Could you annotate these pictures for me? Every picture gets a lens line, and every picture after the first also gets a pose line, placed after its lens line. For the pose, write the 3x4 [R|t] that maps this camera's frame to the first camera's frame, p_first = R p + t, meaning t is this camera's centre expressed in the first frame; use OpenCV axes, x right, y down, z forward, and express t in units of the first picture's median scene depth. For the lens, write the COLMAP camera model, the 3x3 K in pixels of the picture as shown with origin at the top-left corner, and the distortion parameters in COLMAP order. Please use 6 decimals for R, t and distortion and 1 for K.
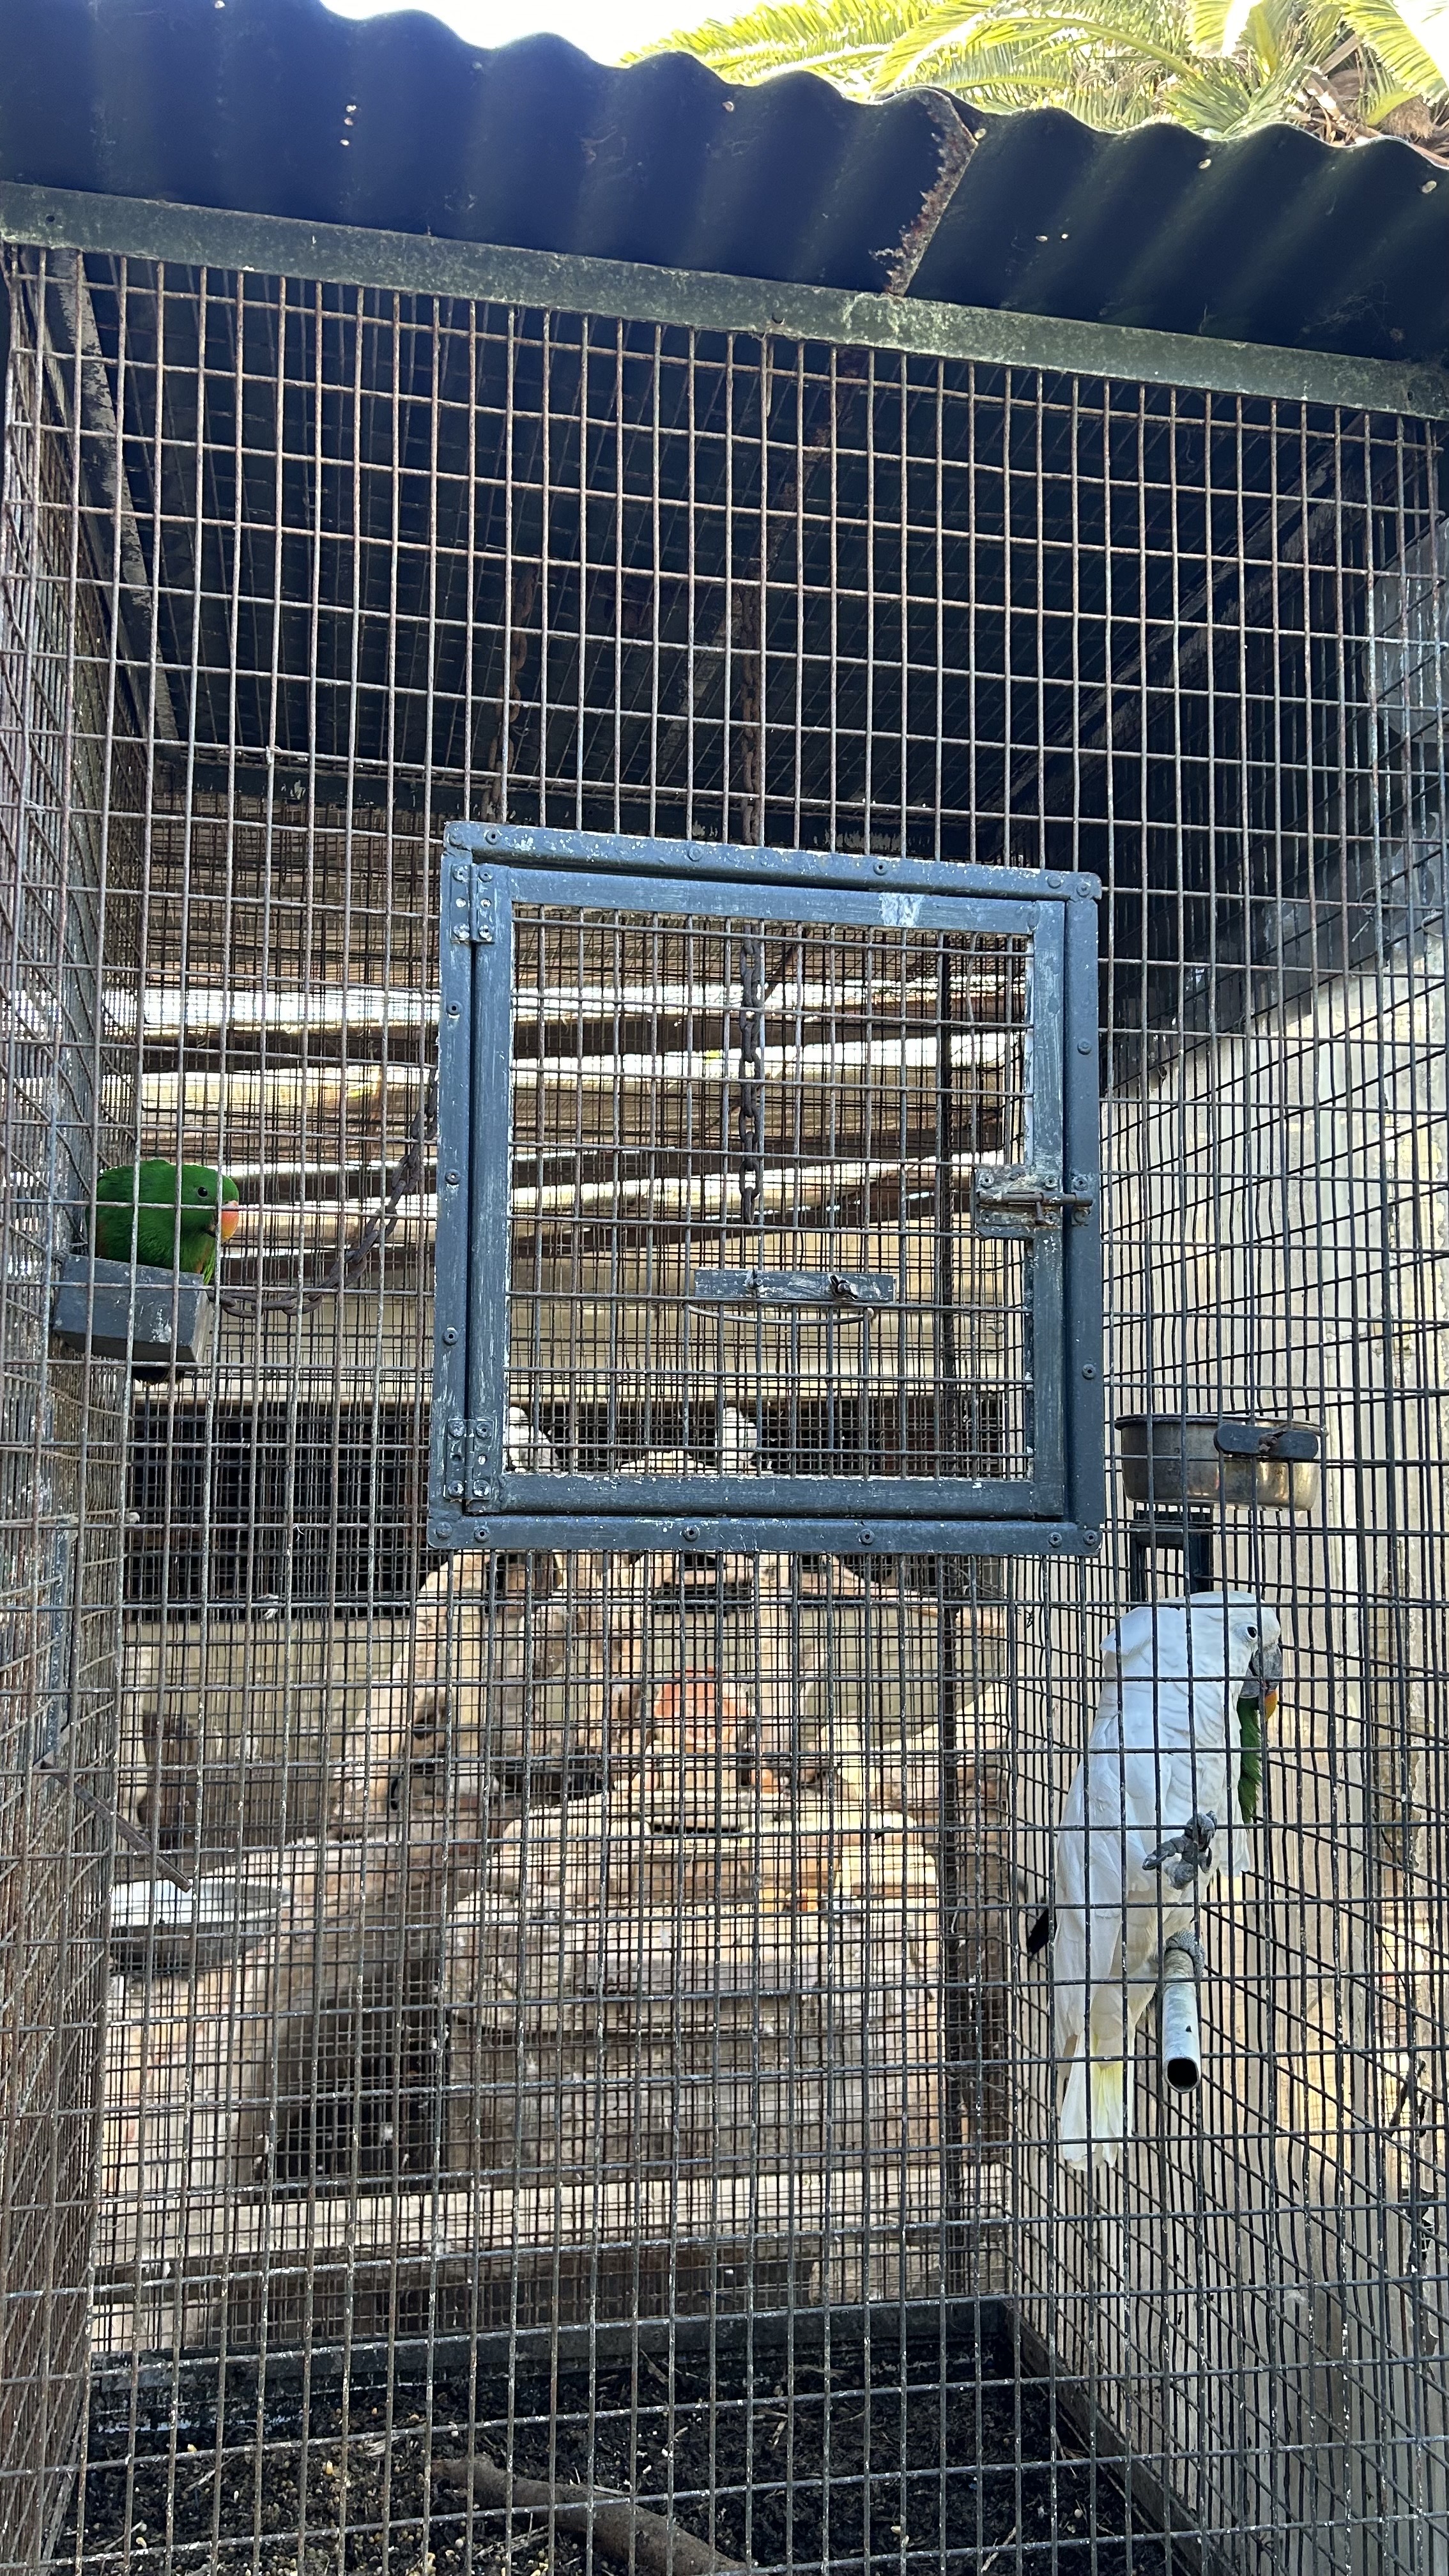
lens RADIAL K [[1844.0, 0, 714.7], [0, 1844.0, 1348.7], [0, 0, 1]] dist [0.055388, -0.069890]
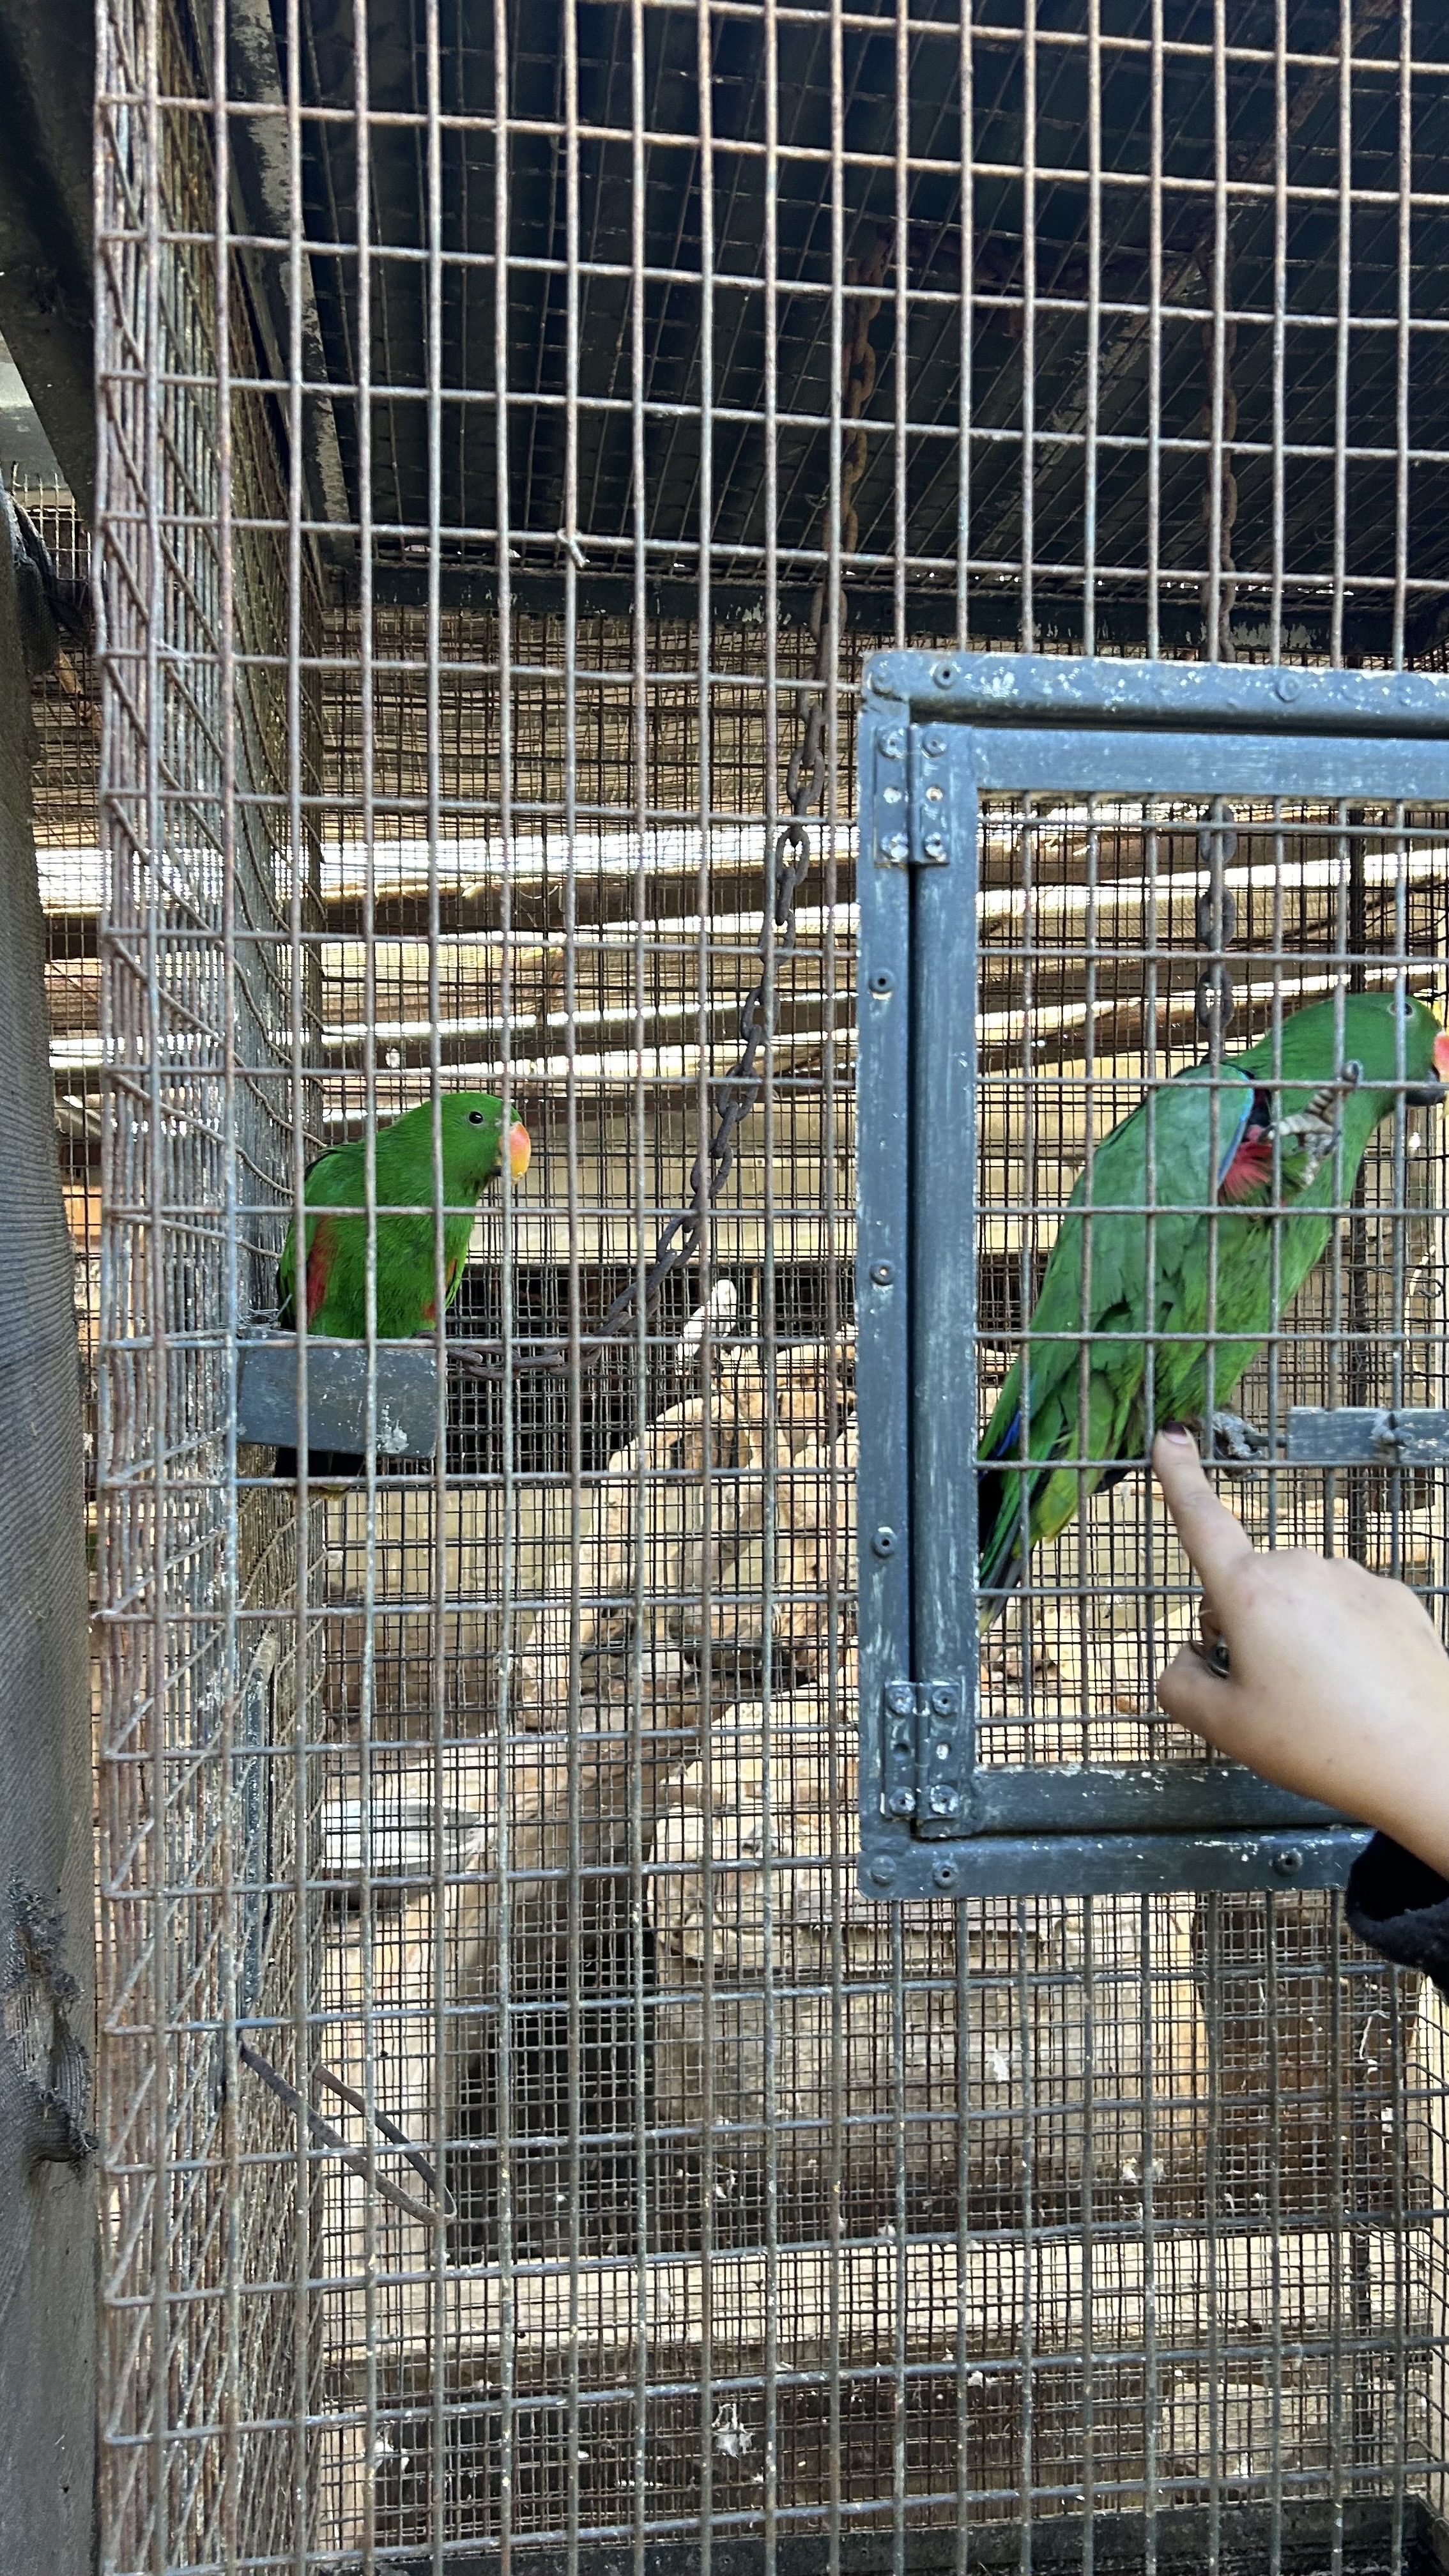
lens RADIAL K [[1844.0, 0, 714.7], [0, 1844.0, 1348.7], [0, 0, 1]] dist [0.055388, -0.069890]
pose [[0.996884, -0.006288, -0.078636, -0.143364], [0.014335, 0.994661, 0.102195, -0.124509], [0.077574, -0.103003, 0.991651, 0.389555]]
